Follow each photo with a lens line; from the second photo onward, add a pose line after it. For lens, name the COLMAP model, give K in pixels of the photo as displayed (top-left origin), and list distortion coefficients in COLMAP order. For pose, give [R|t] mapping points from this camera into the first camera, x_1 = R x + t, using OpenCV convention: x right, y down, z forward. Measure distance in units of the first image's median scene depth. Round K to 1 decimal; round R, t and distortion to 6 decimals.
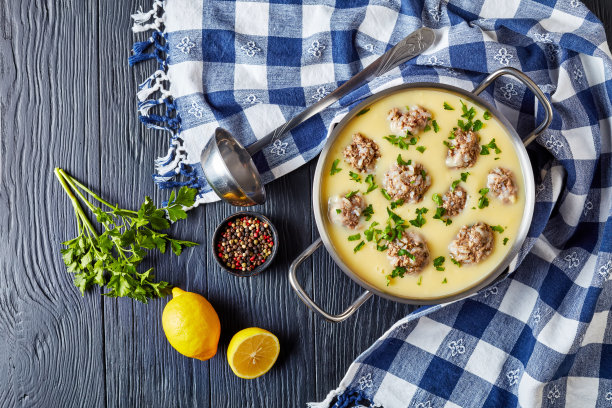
lens RADIAL K [[984.1, 0, 302.7], [0, 984.1, 194.2], [0, 0, 1]] dist [-0.088244, -0.034849]
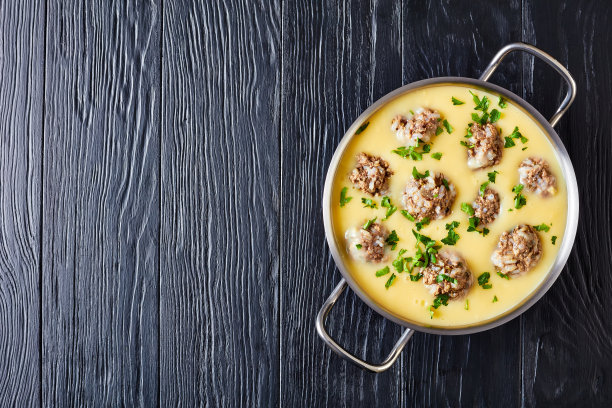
lens RADIAL K [[984.1, 0, 302.7], [0, 984.1, 194.2], [0, 0, 1]] dist [-0.088244, -0.034849]
pose [[0.978375, -0.206290, 0.015083, -0.015163], [0.206426, 0.978429, -0.008020, -0.030379], [-0.013104, 0.010960, 0.999854, 0.137519]]
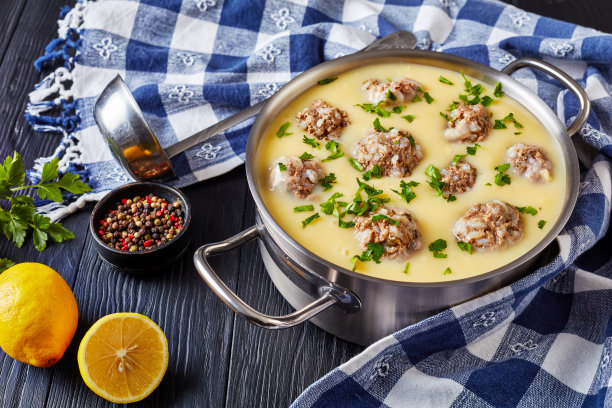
lens RADIAL K [[984.1, 0, 302.7], [0, 984.1, 194.2], [0, 0, 1]] dist [-0.088244, -0.034849]
pose [[0.997515, 0.063097, -0.031352, 0.070928], [-0.068155, 0.751321, -0.656408, 0.458937], [-0.017862, 0.656914, 0.753754, 0.510089]]
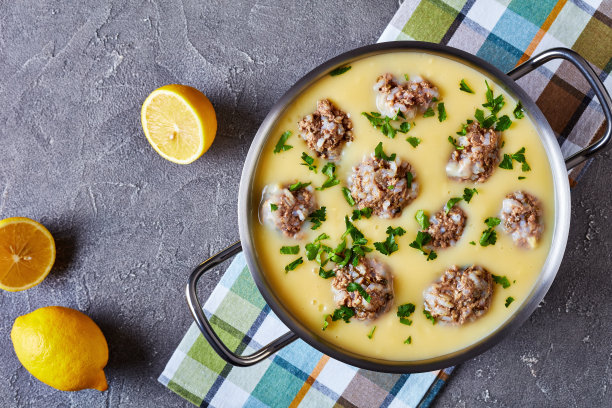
lens RADIAL K [[984.1, 0, 302.7], [0, 984.1, 194.2], [0, 0, 1]] dist [-0.088244, -0.034849]
pose [[0.979293, 0.201144, -0.022957, 0.068918], [-0.200494, 0.979301, 0.027796, -0.013996], [0.028073, -0.022618, 0.999350, 0.326630]]
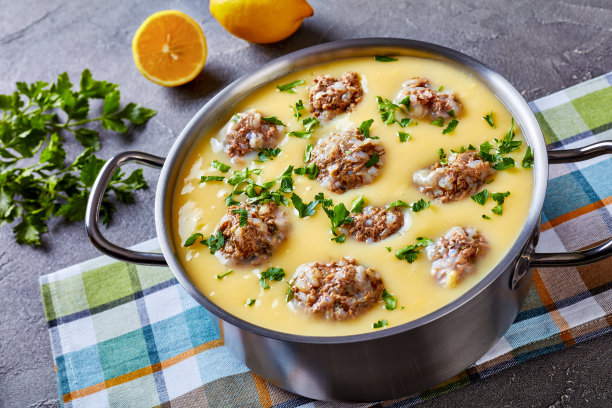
lens RADIAL K [[949.6, 0, 318.9], [0, 949.6, 205.9], [0, 0, 1]] dist [-0.045227, -0.034452]
pose [[0.620200, 0.544621, -0.564570, 0.428137], [-0.758803, 0.599022, -0.255717, 0.160287], [0.198921, 0.586993, 0.784773, 0.574481]]
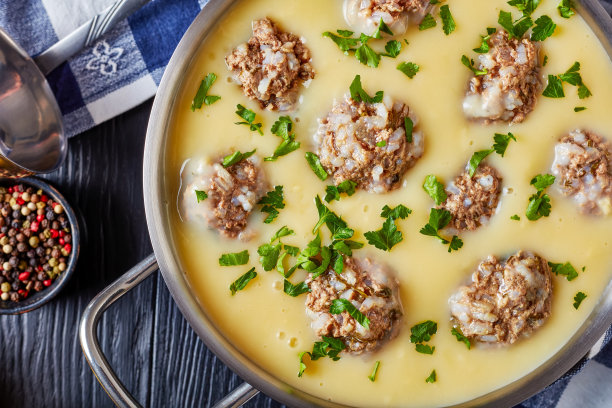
lens RADIAL K [[996.7, 0, 306.0], [0, 996.7, 204.0], [0, 0, 1]] dist [-0.115145, -0.043190]
pose [[0.994998, 0.094848, 0.031356, 0.067848], [-0.096257, 0.994248, 0.046972, -0.003413], [-0.026720, -0.049755, 0.998404, 0.565458]]
